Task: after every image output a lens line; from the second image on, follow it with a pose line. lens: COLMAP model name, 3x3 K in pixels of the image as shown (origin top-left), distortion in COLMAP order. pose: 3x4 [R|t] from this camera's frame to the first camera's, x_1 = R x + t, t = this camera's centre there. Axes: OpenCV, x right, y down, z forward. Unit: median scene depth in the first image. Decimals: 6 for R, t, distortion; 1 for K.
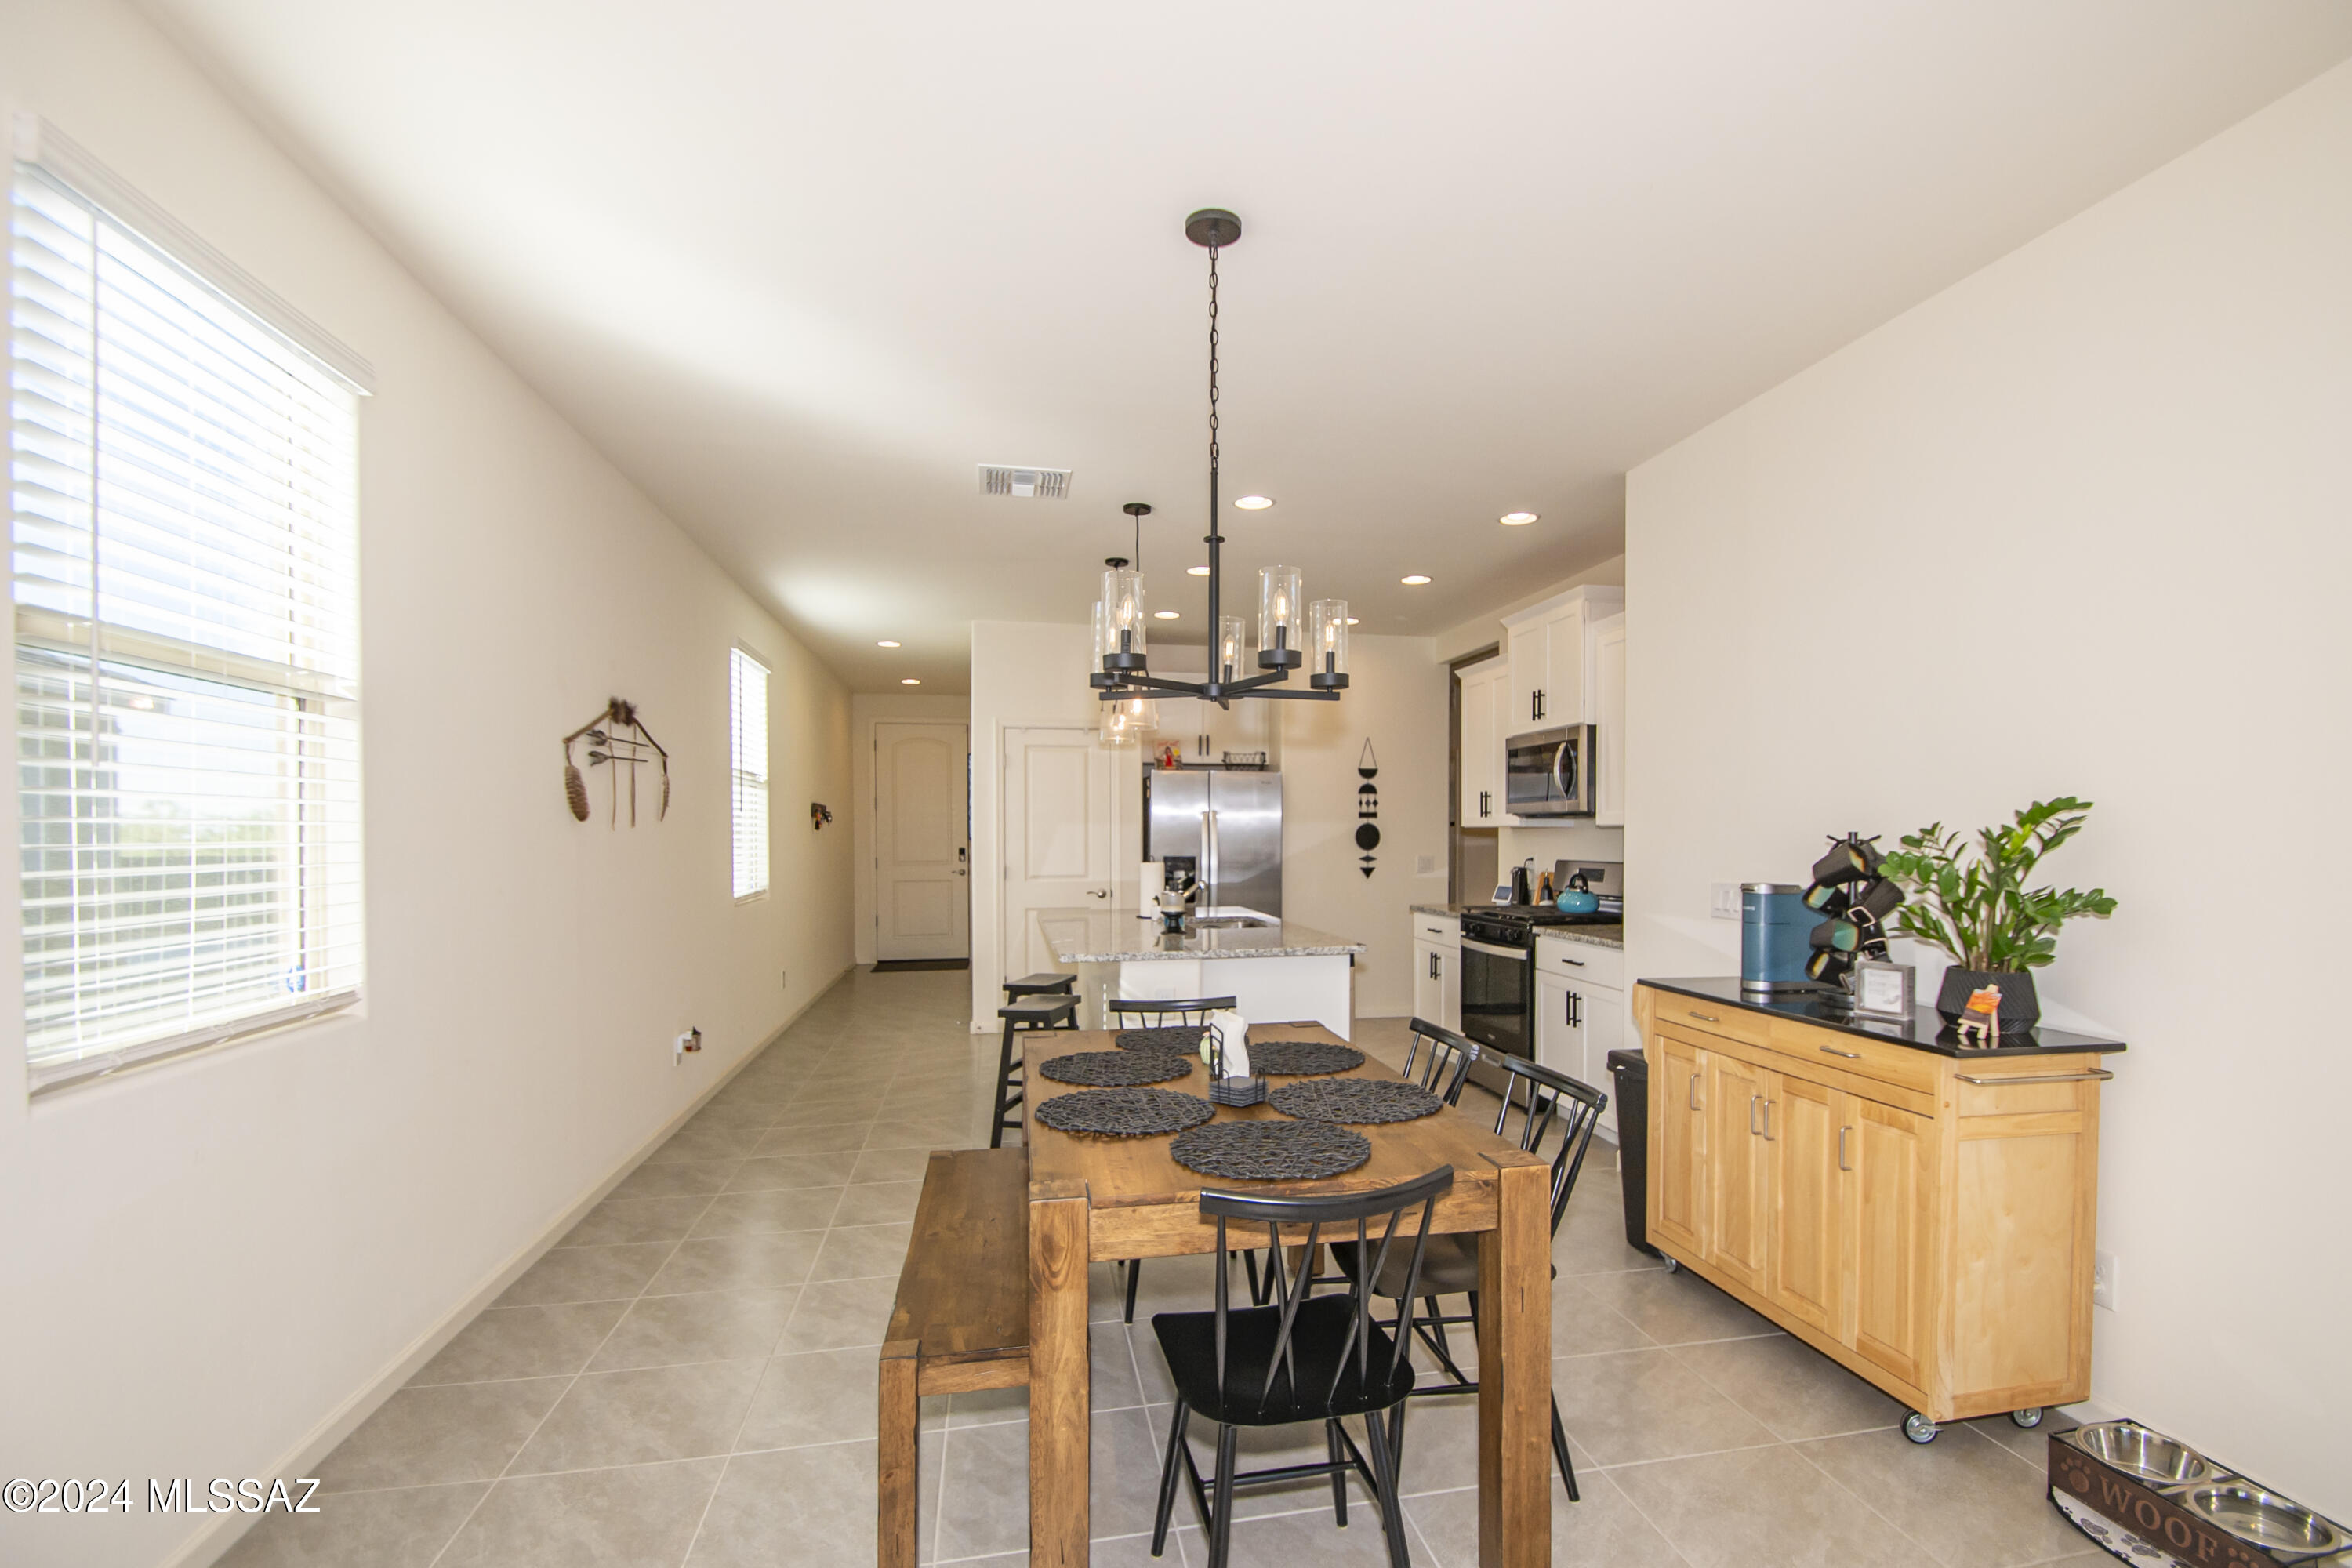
lens RADIAL K [[1050.8, 0, 1227.9], [0, 1050.8, 851.0], [0, 0, 1]] dist [0.008390, -0.013239]
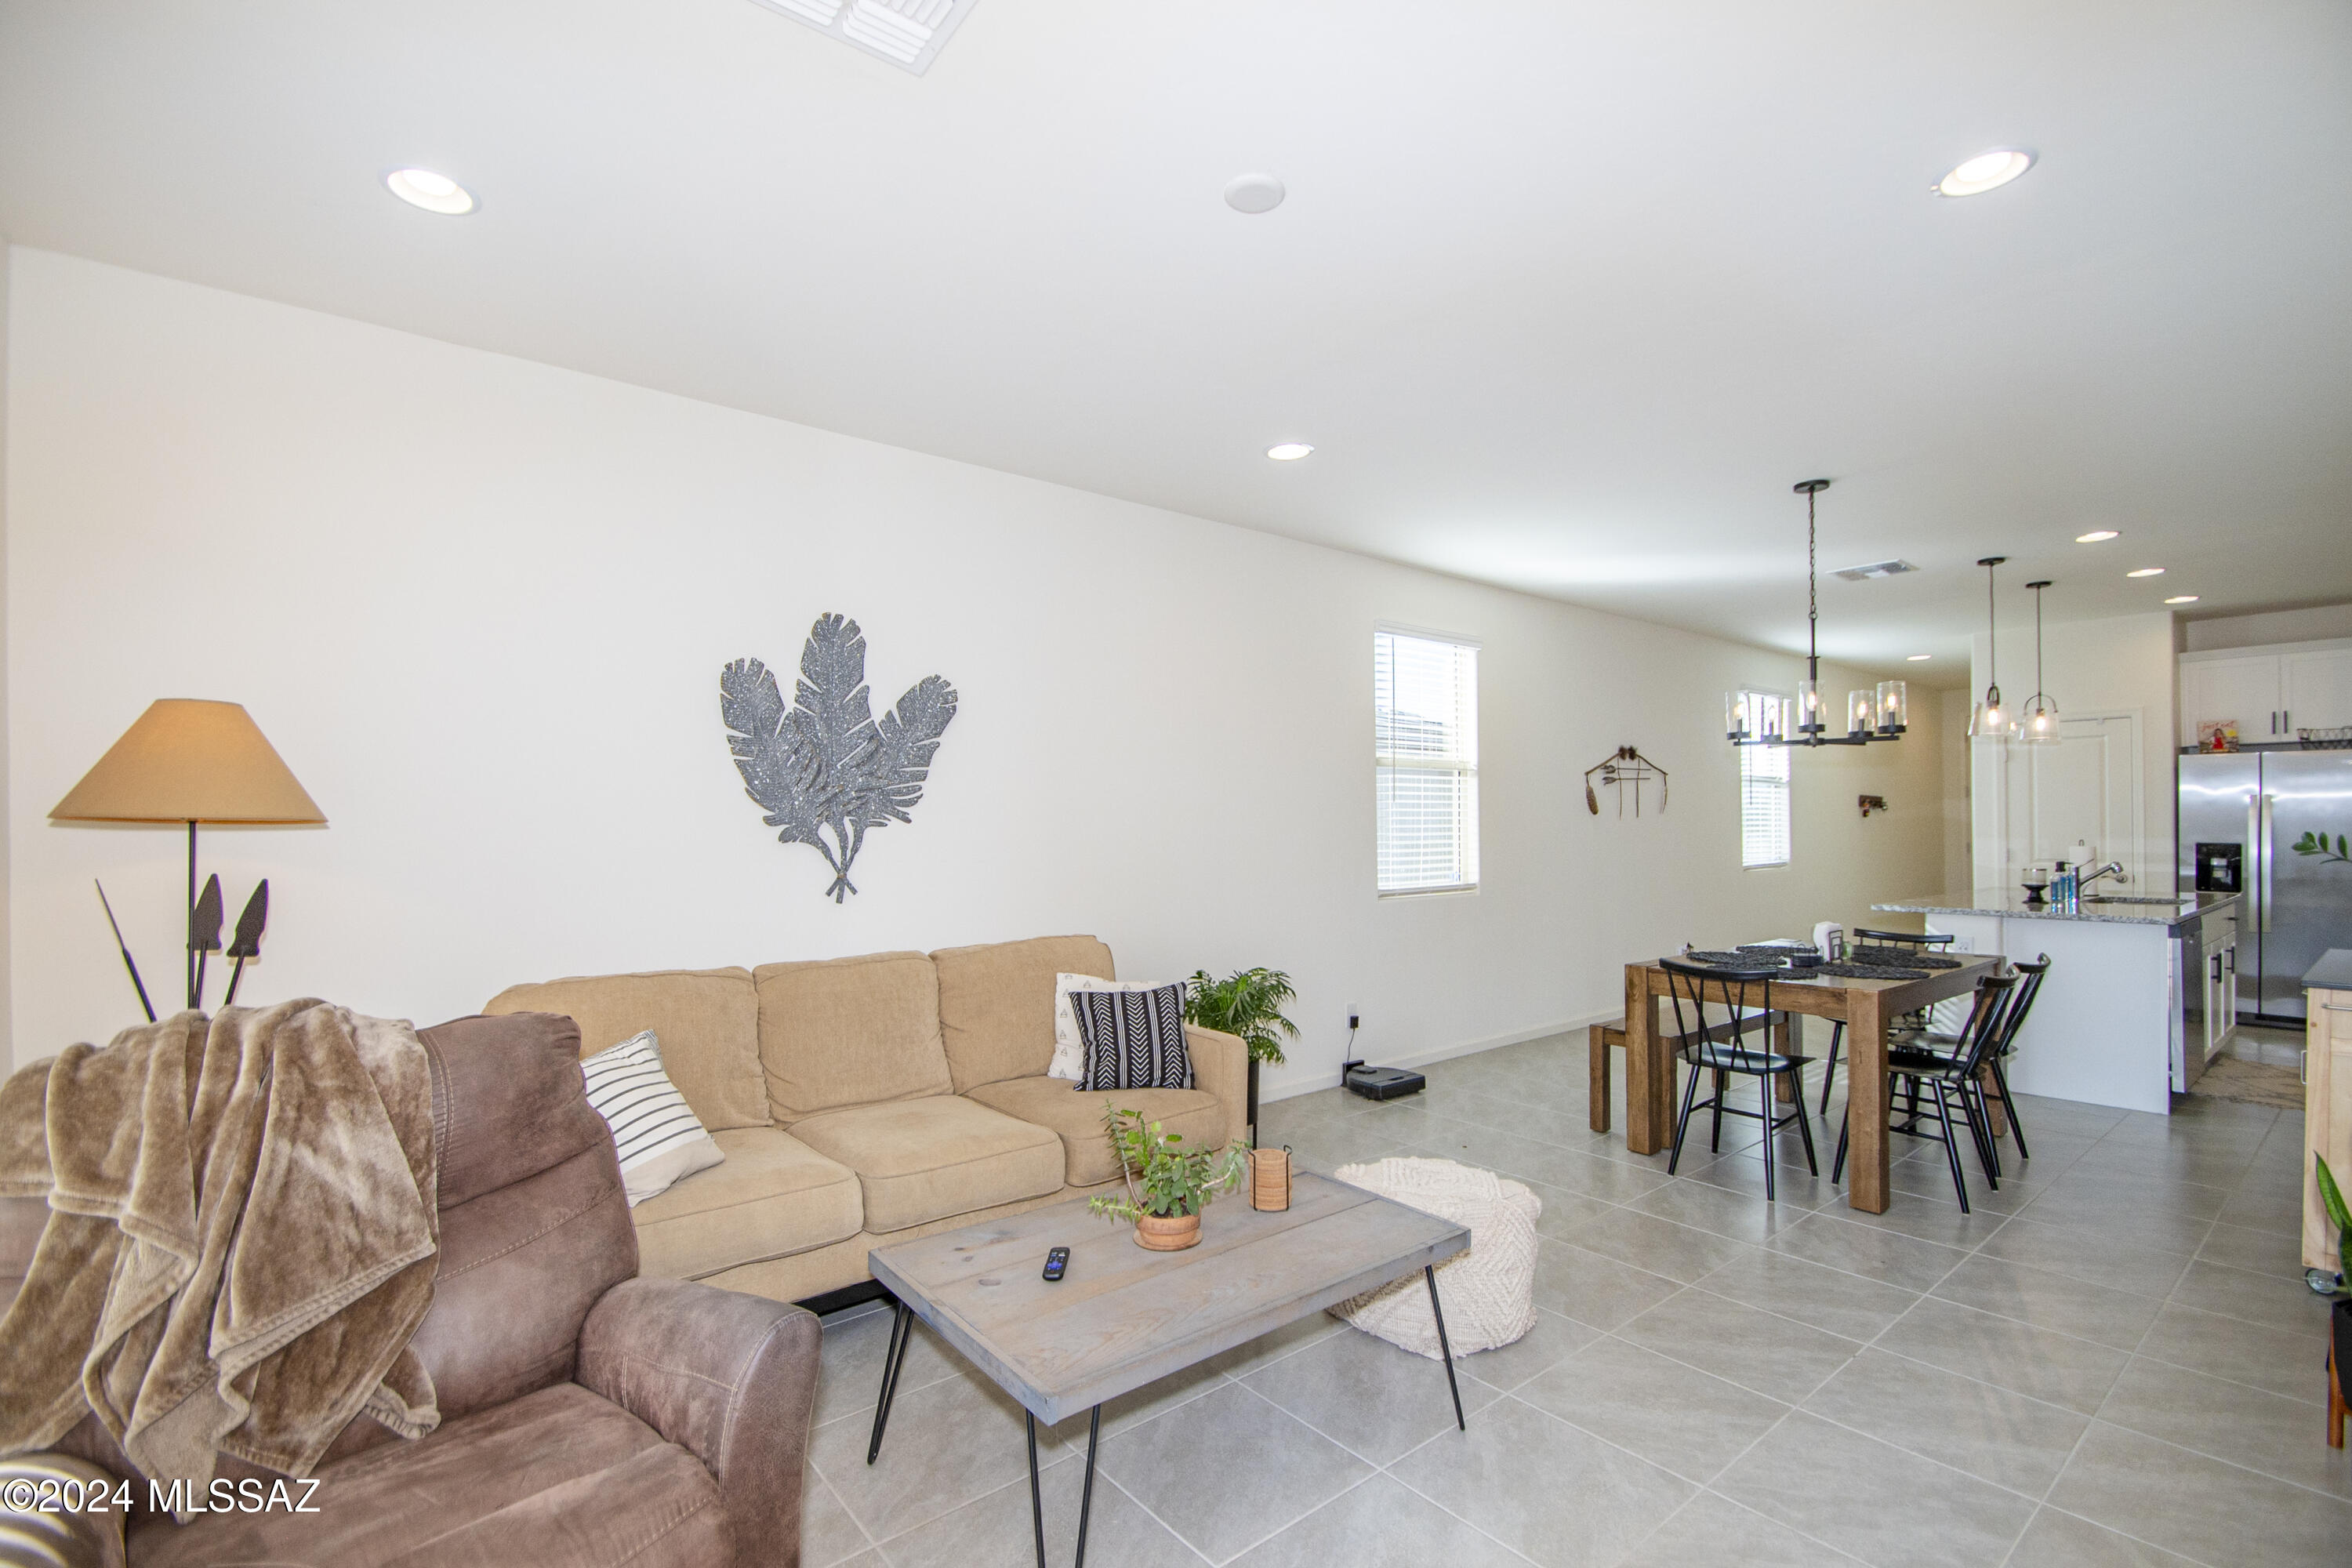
lens RADIAL K [[1050.8, 0, 1177.4], [0, 1050.8, 819.1], [0, 0, 1]] dist [0.008390, -0.013239]
pose [[0.449969, -0.004950, -0.893031, 0.501196], [-0.011883, 0.999863, -0.011530, 0.006561], [0.892965, 0.015800, 0.449848, -0.354766]]
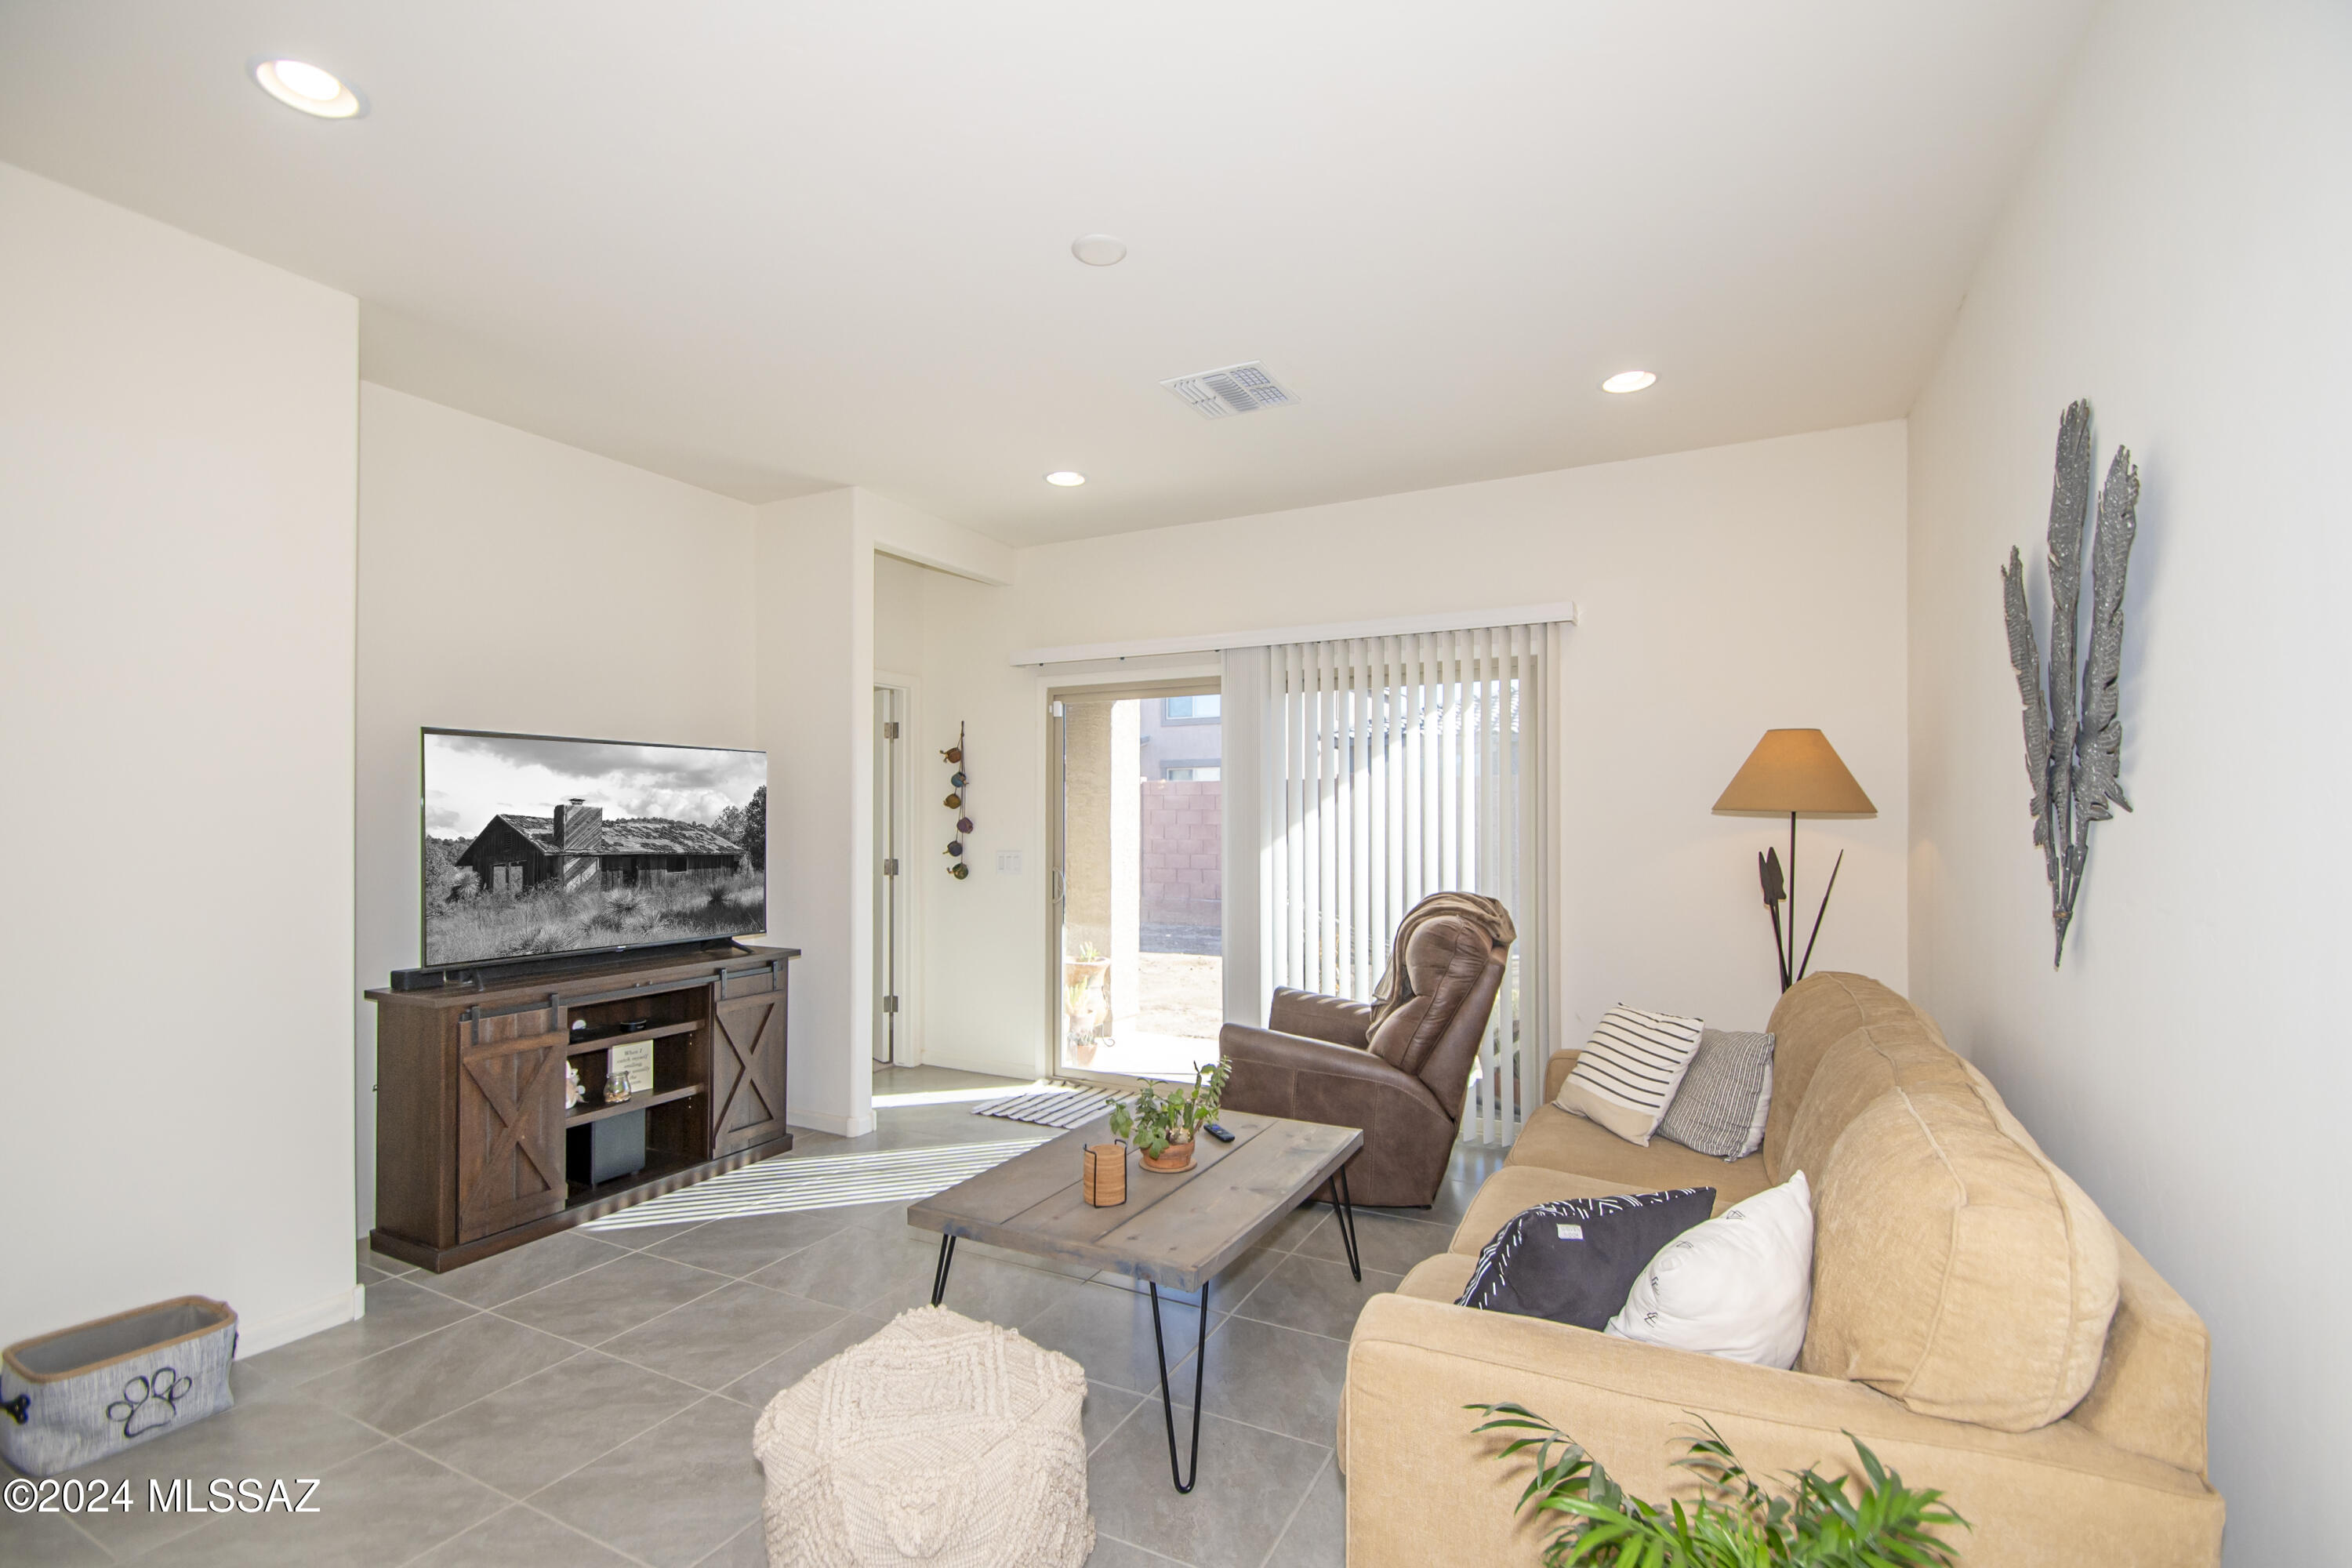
lens RADIAL K [[1050.8, 0, 1179.8], [0, 1050.8, 811.8], [0, 0, 1]] dist [0.008390, -0.013239]
pose [[-0.772524, 0.005195, 0.634965, -0.216517], [0.013710, 0.999870, 0.008500, -0.003917], [-0.634838, 0.015272, -0.772494, 0.225924]]
